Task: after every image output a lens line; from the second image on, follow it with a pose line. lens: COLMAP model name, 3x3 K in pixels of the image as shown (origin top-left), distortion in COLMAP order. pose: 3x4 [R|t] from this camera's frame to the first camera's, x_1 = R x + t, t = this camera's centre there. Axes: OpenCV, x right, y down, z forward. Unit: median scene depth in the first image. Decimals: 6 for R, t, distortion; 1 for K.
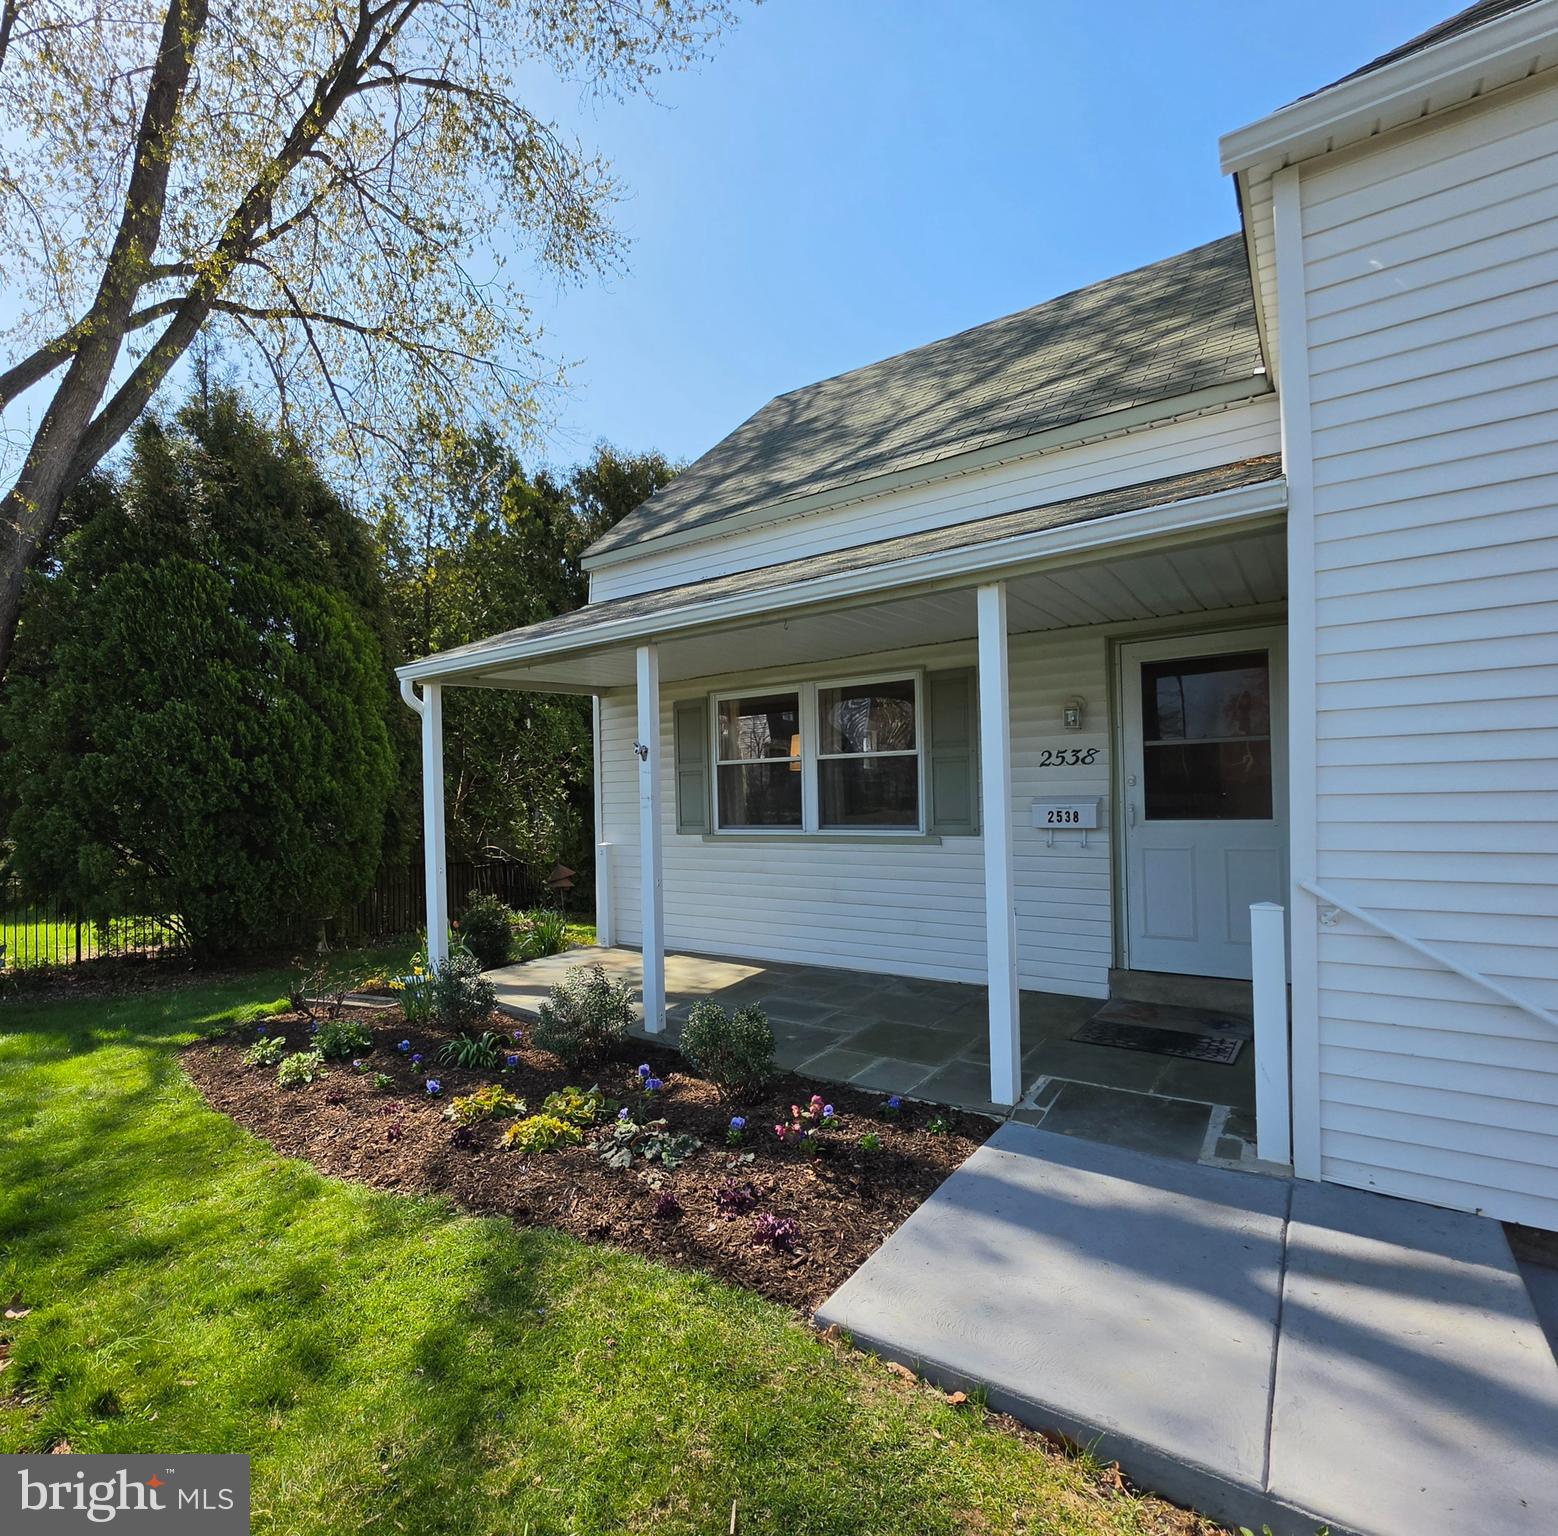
lens RADIAL K [[853.7, 0, 659.1], [0, 853.7, 797.1], [0, 0, 1]] dist [-0.015686, 0.000121]
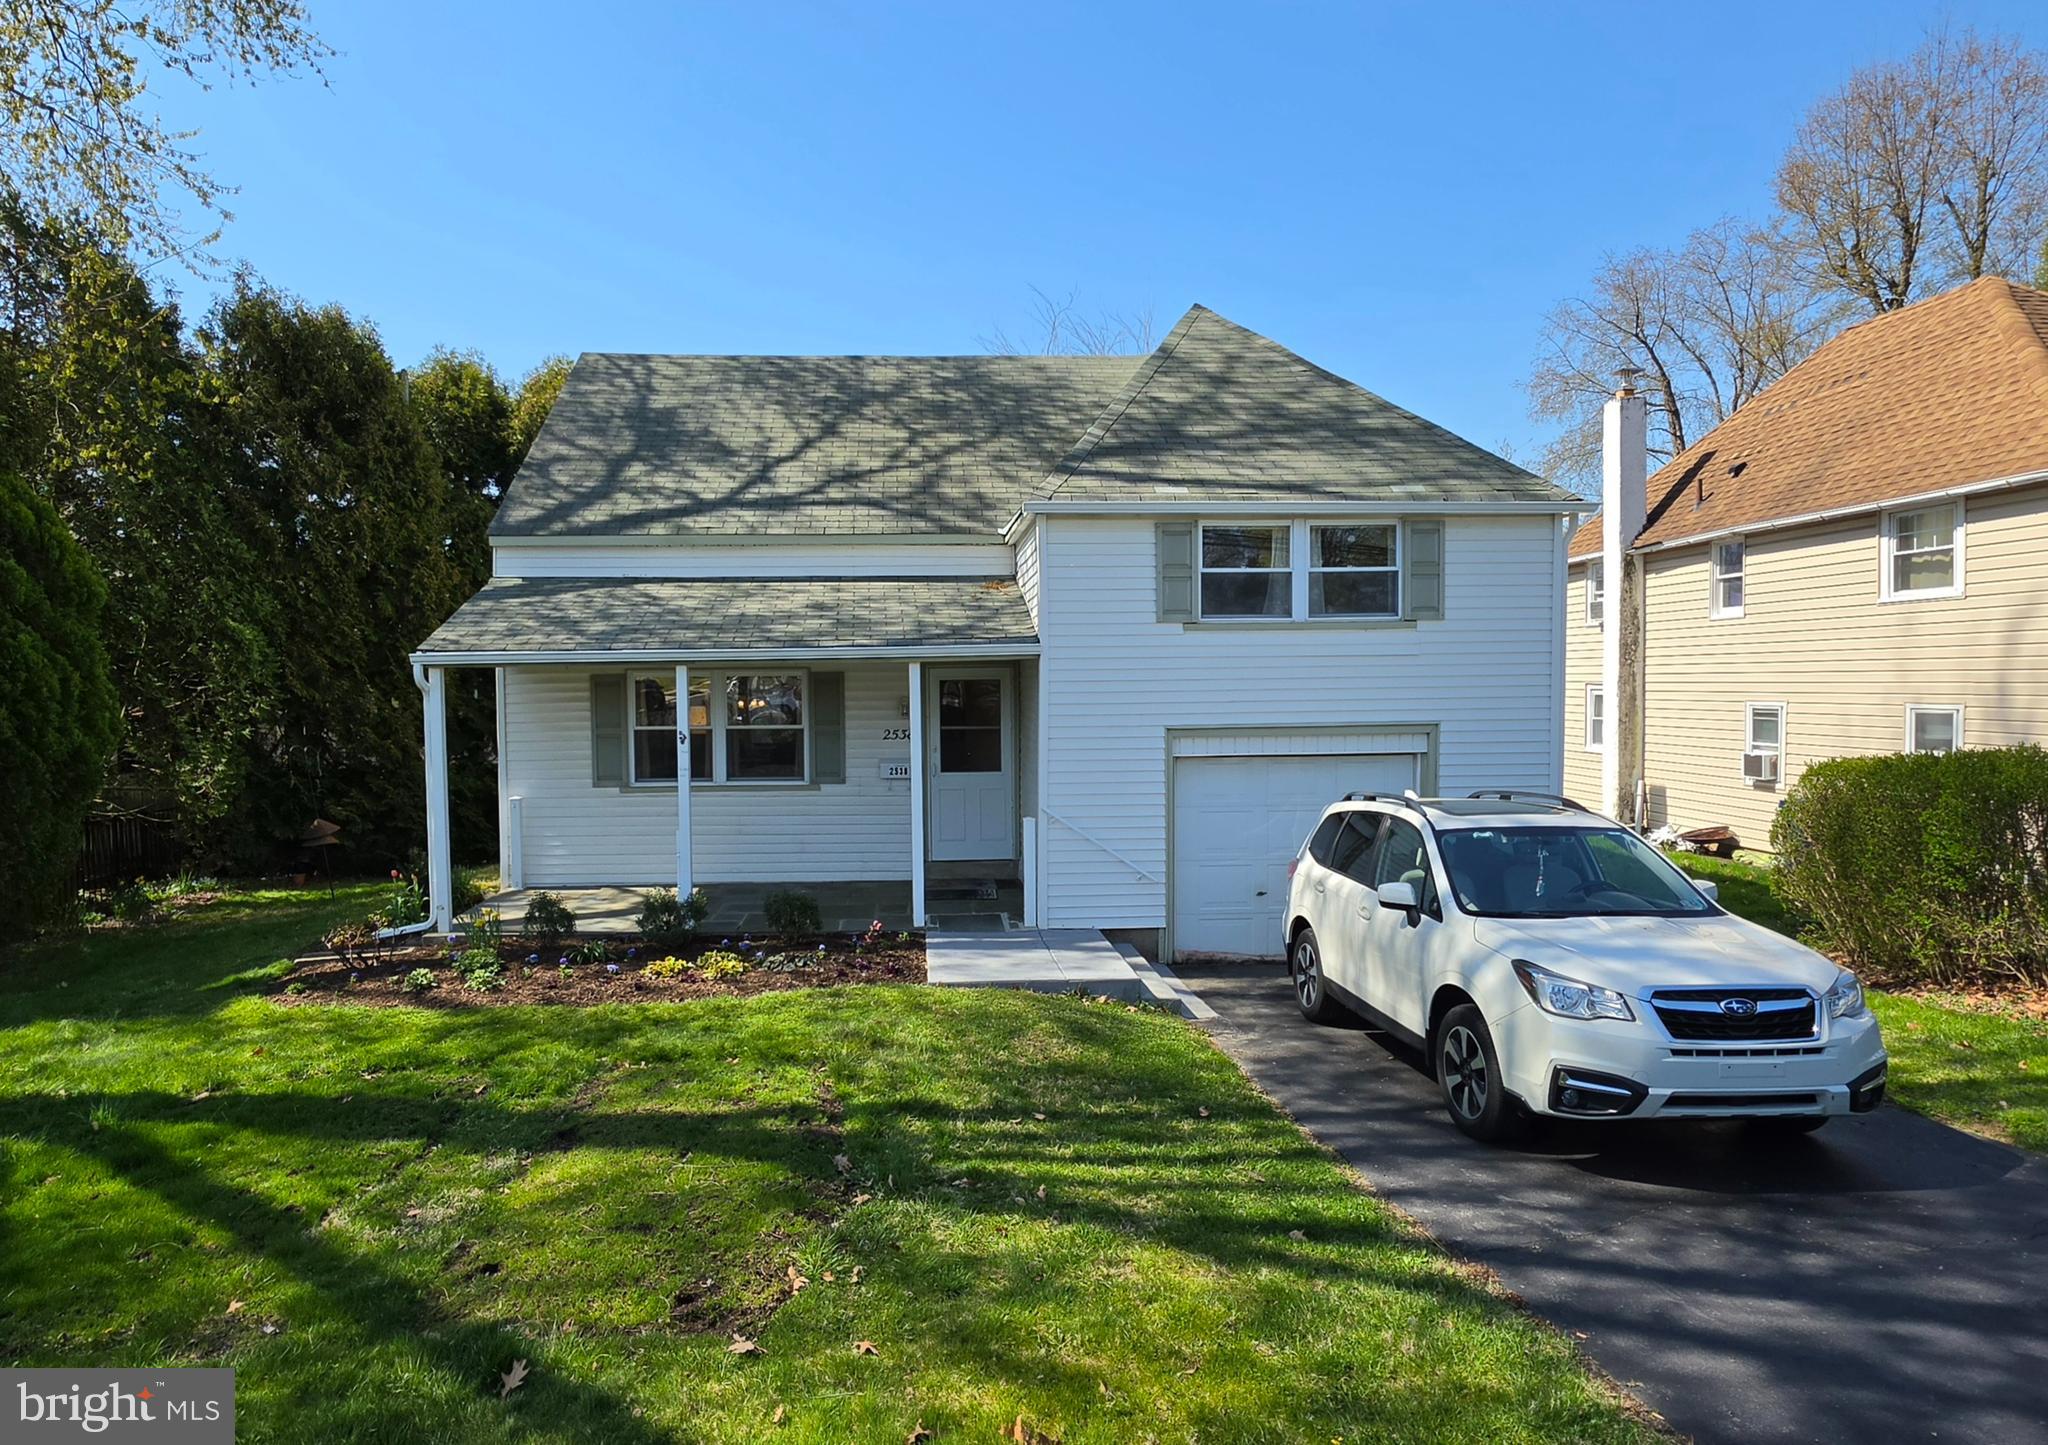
lens RADIAL K [[1239.8, 0, 1018.1], [0, 1239.8, 724.0], [0, 0, 1]] dist [-0.008260, 0.000843]
pose [[0.726284, -0.007482, 0.687354, -0.589772], [-0.016585, 0.999459, 0.028403, -0.082695], [-0.687195, -0.032029, 0.725767, -0.519036]]
